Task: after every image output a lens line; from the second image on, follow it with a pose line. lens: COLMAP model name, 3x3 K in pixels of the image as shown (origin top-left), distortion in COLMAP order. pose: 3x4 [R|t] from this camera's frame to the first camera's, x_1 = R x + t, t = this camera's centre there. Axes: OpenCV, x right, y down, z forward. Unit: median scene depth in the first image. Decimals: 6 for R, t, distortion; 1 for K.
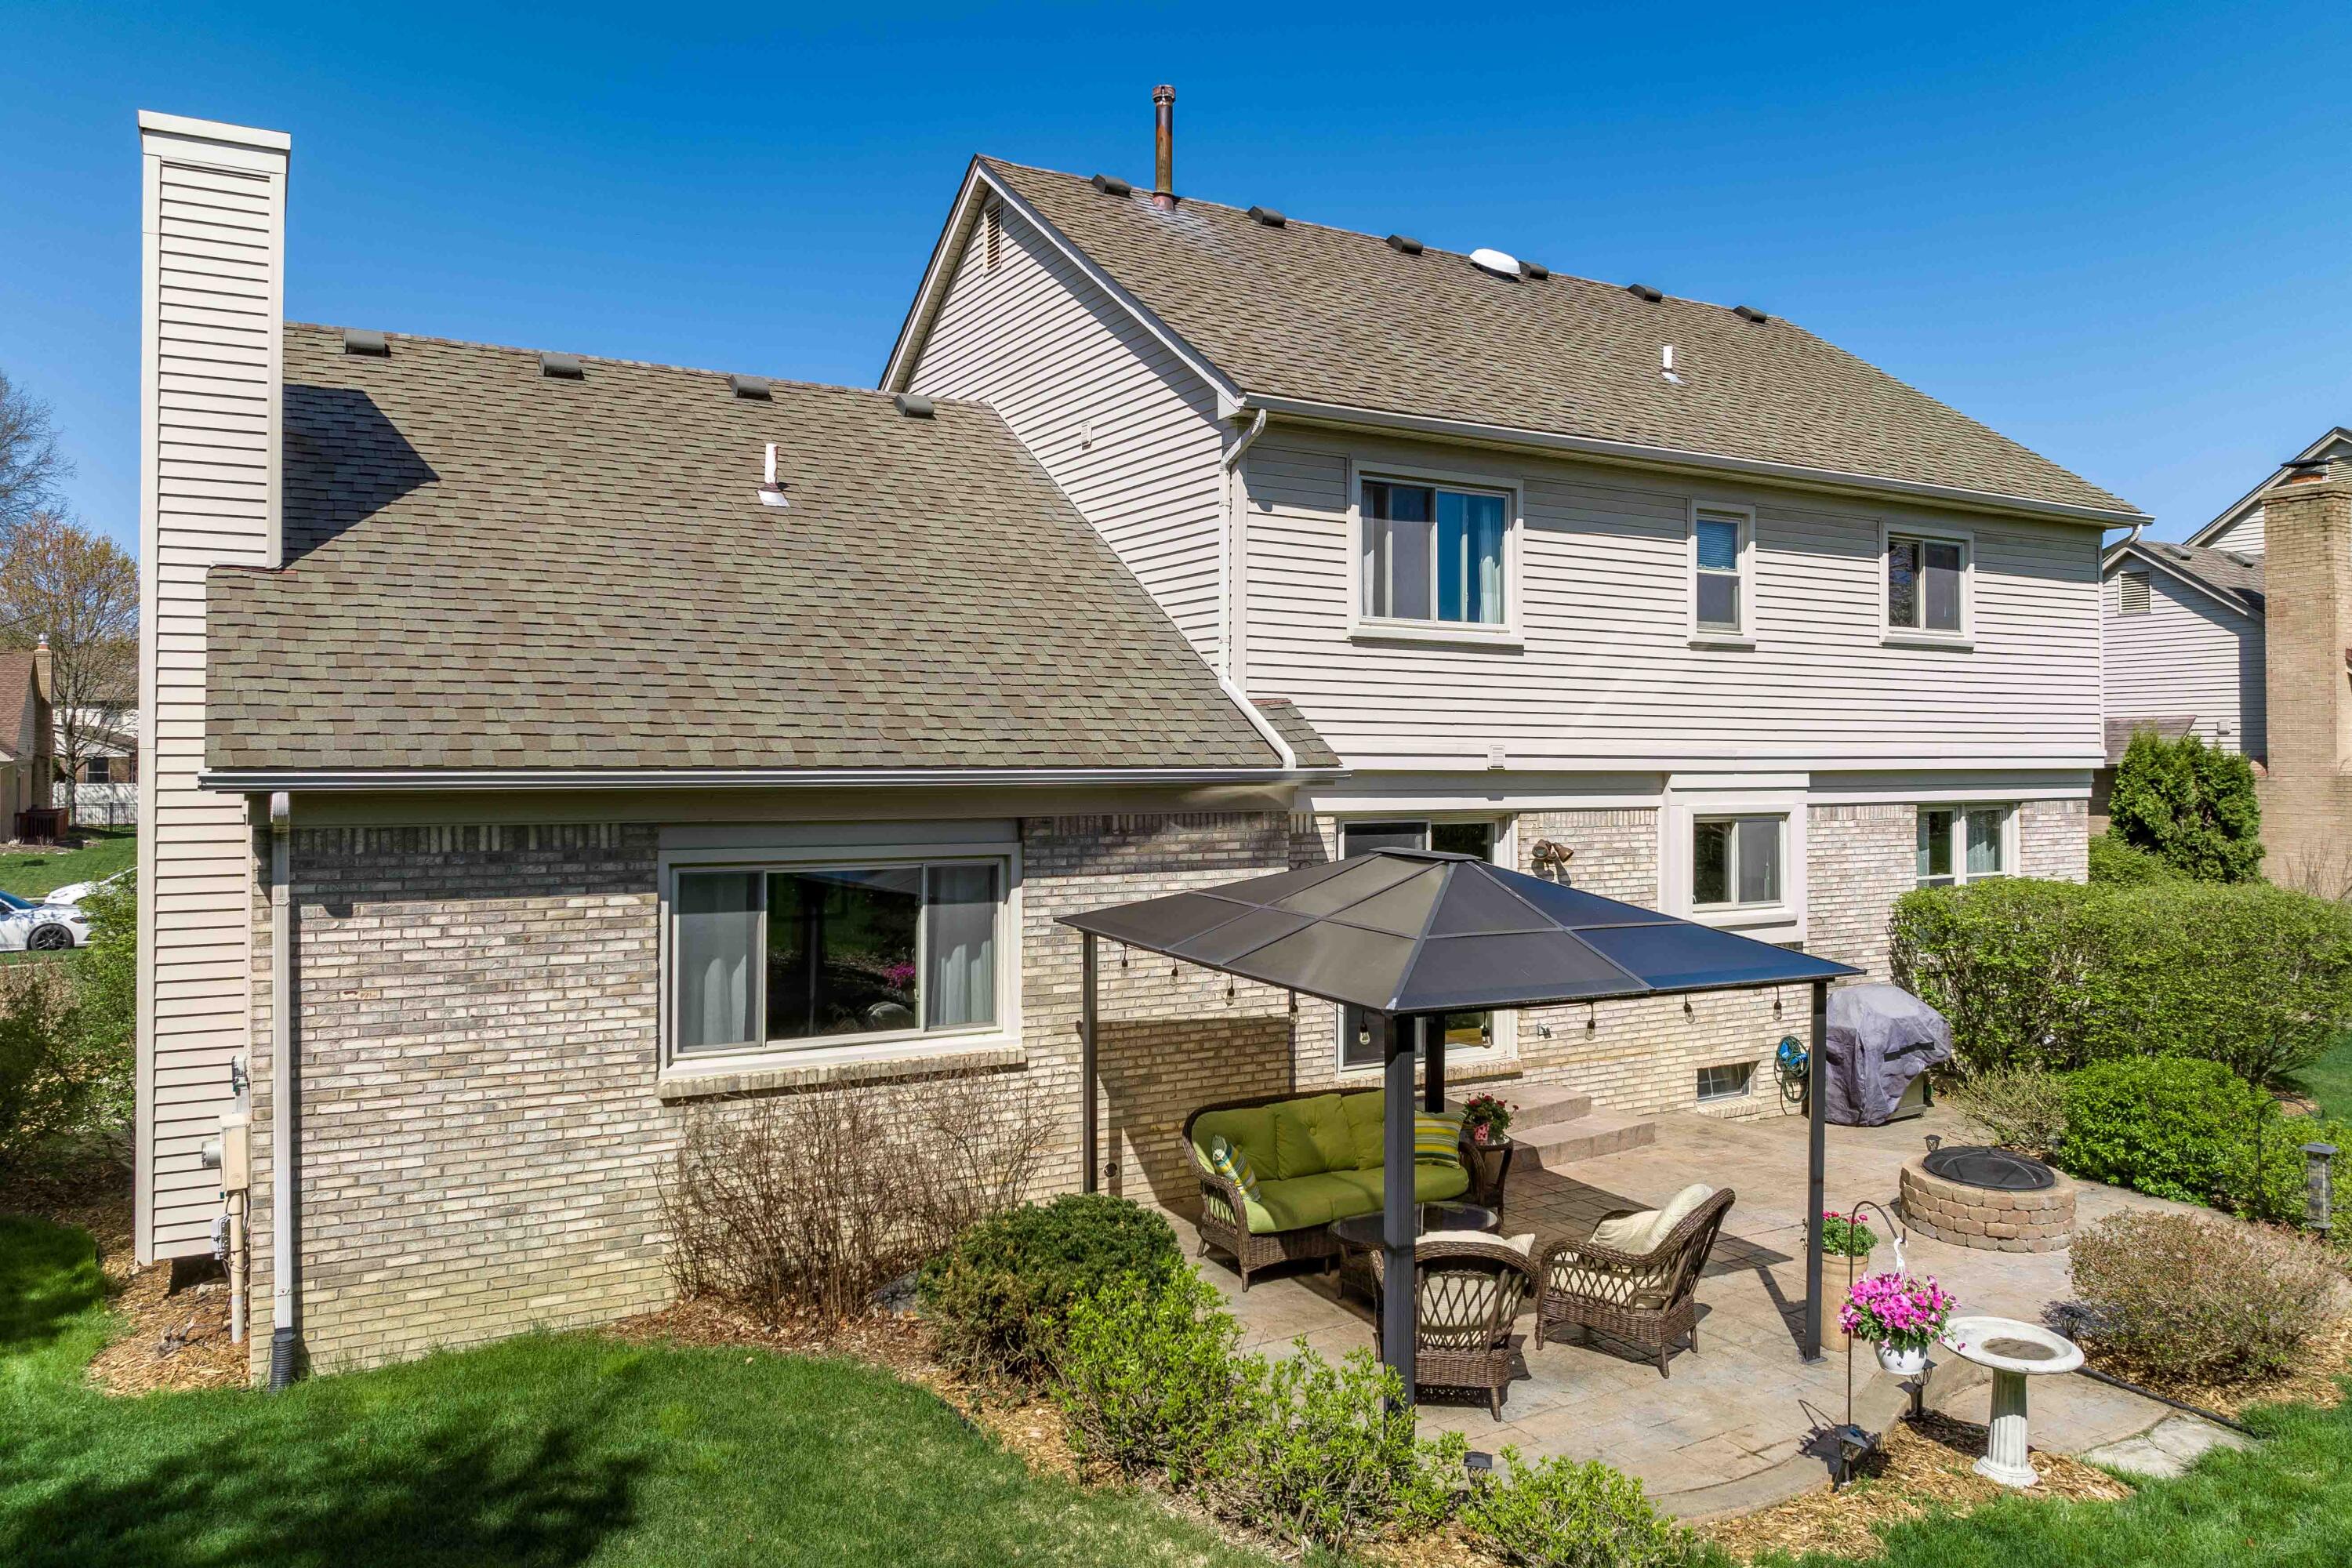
lens RADIAL K [[1644.8, 0, 1177.9], [0, 1644.8, 722.4], [0, 0, 1]] dist [-0.024370, 0.005986]
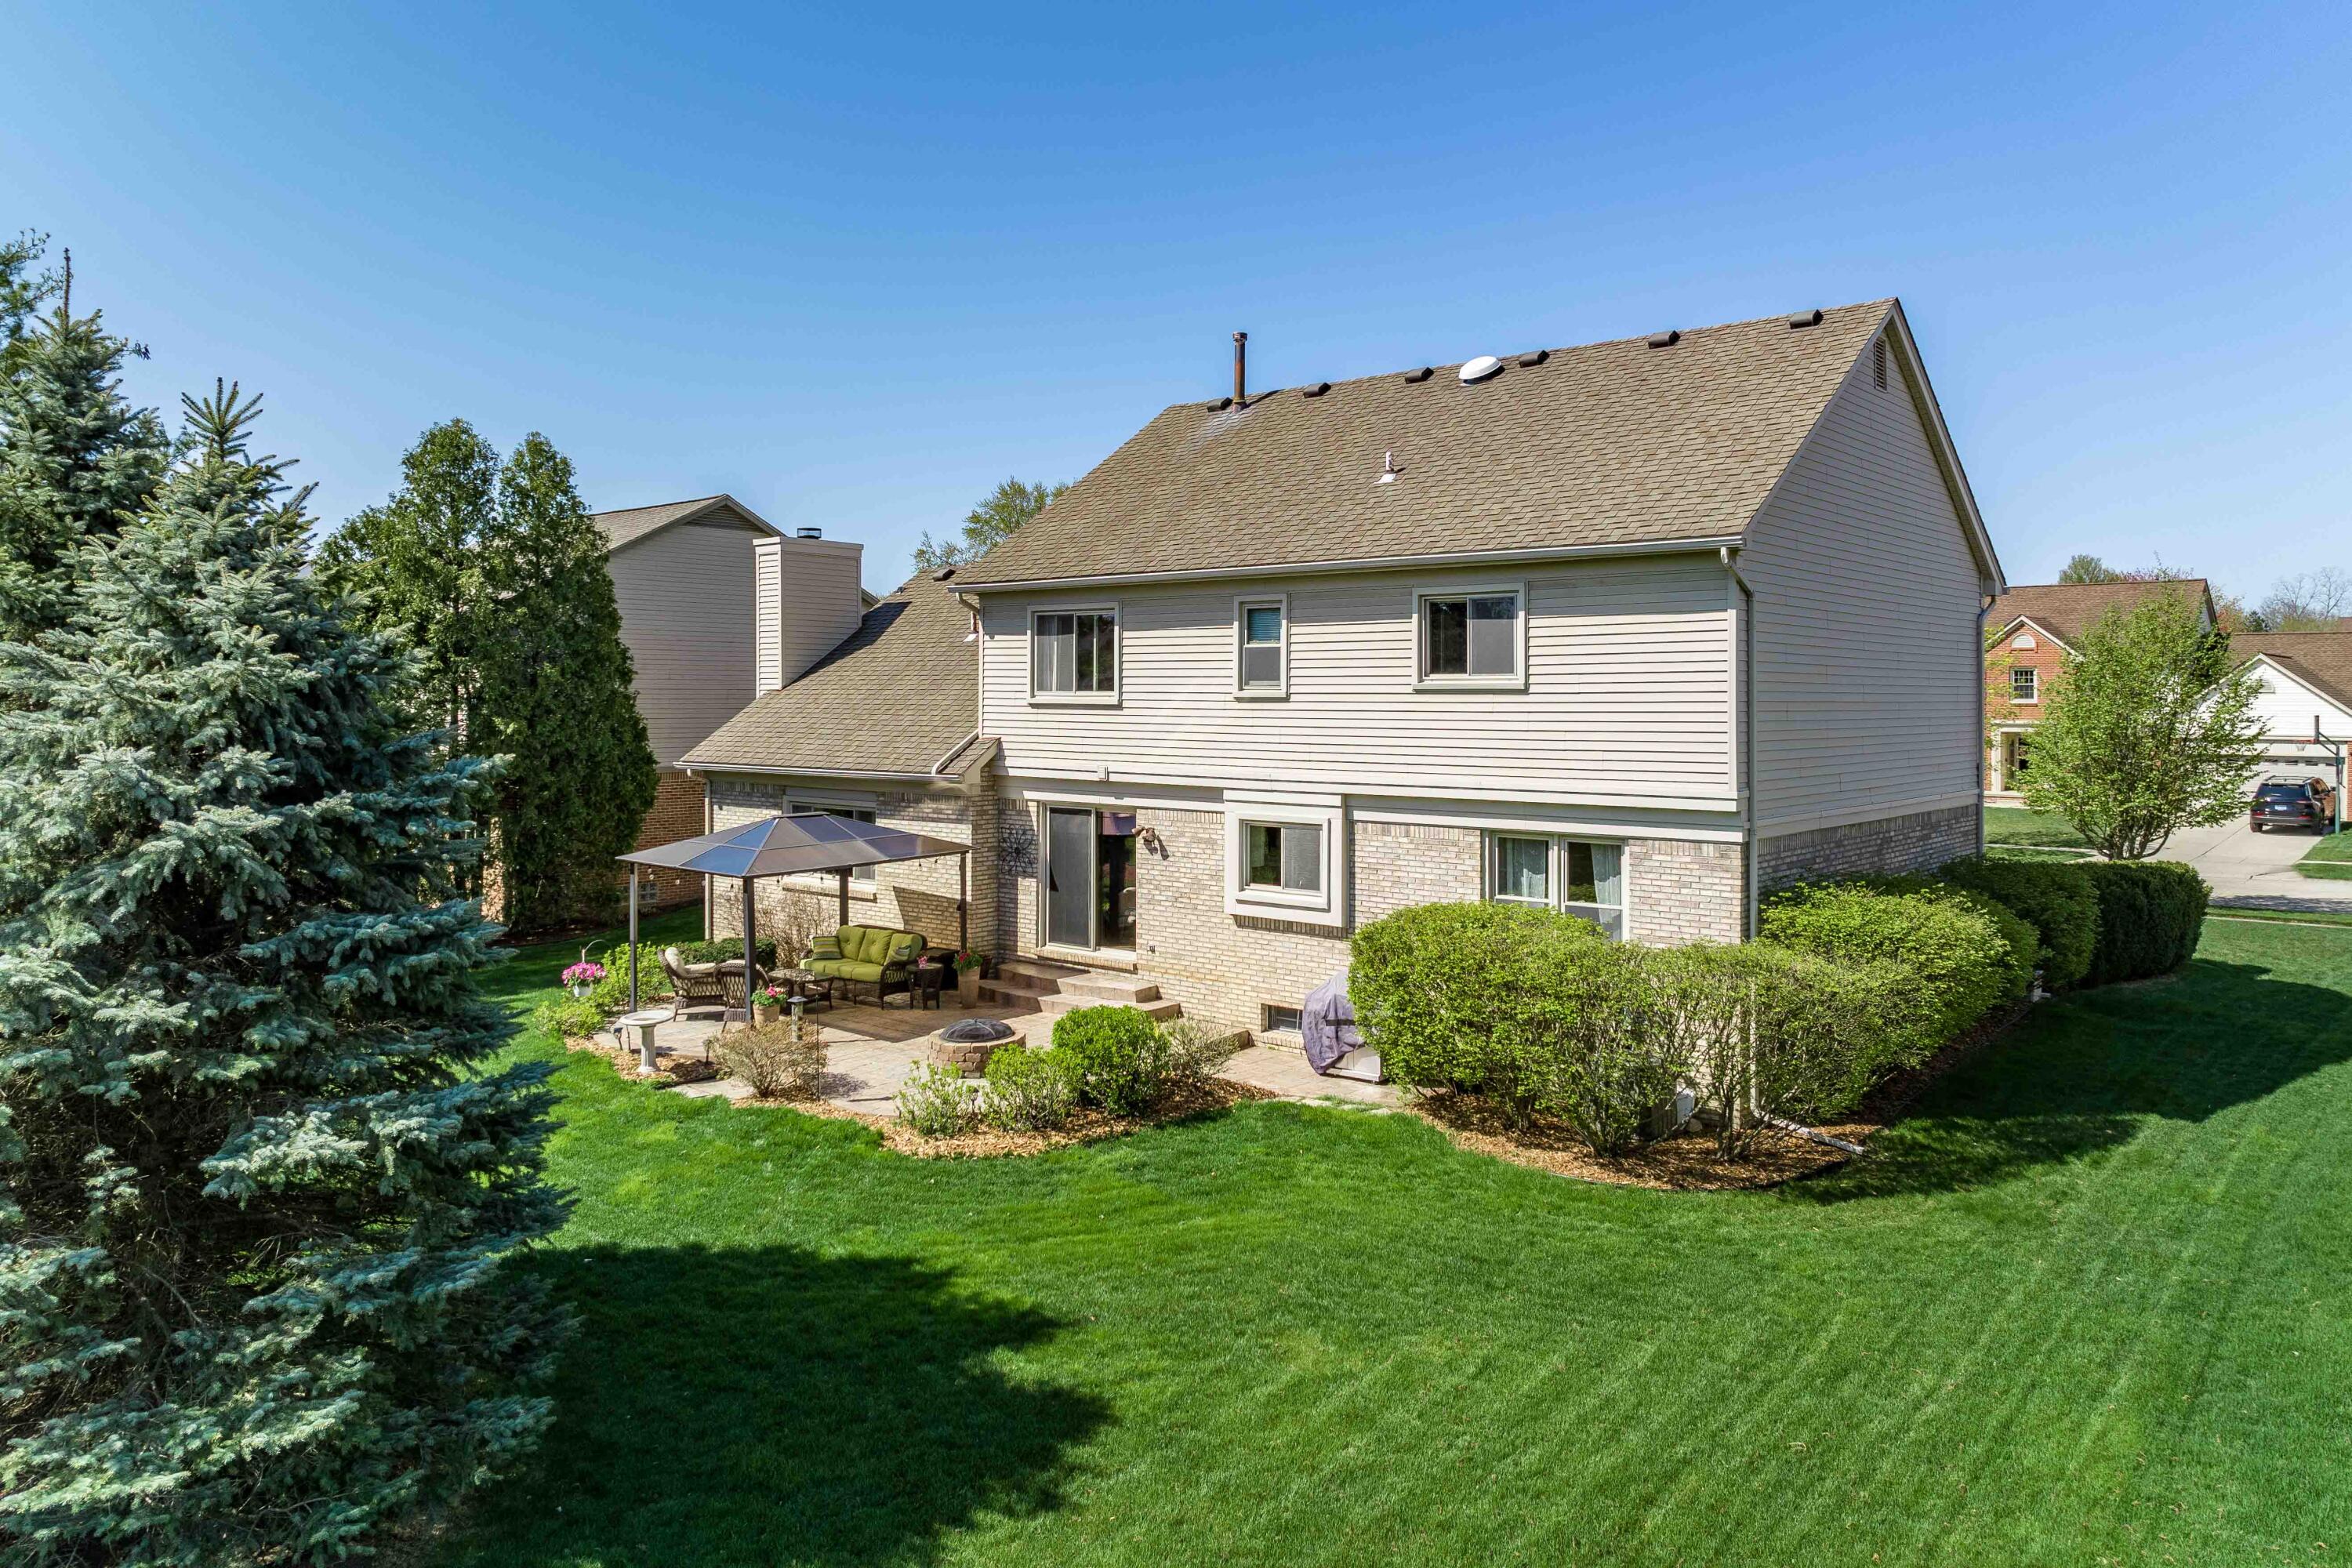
lens RADIAL K [[1644.8, 0, 1192.4], [0, 1644.8, 693.0], [0, 0, 1]] dist [-0.024370, 0.005986]
pose [[0.334725, -0.005273, -0.942301, 1.886797], [0.015424, 0.999881, -0.000116, -0.061100], [0.942190, -0.014496, 0.334767, 0.566814]]
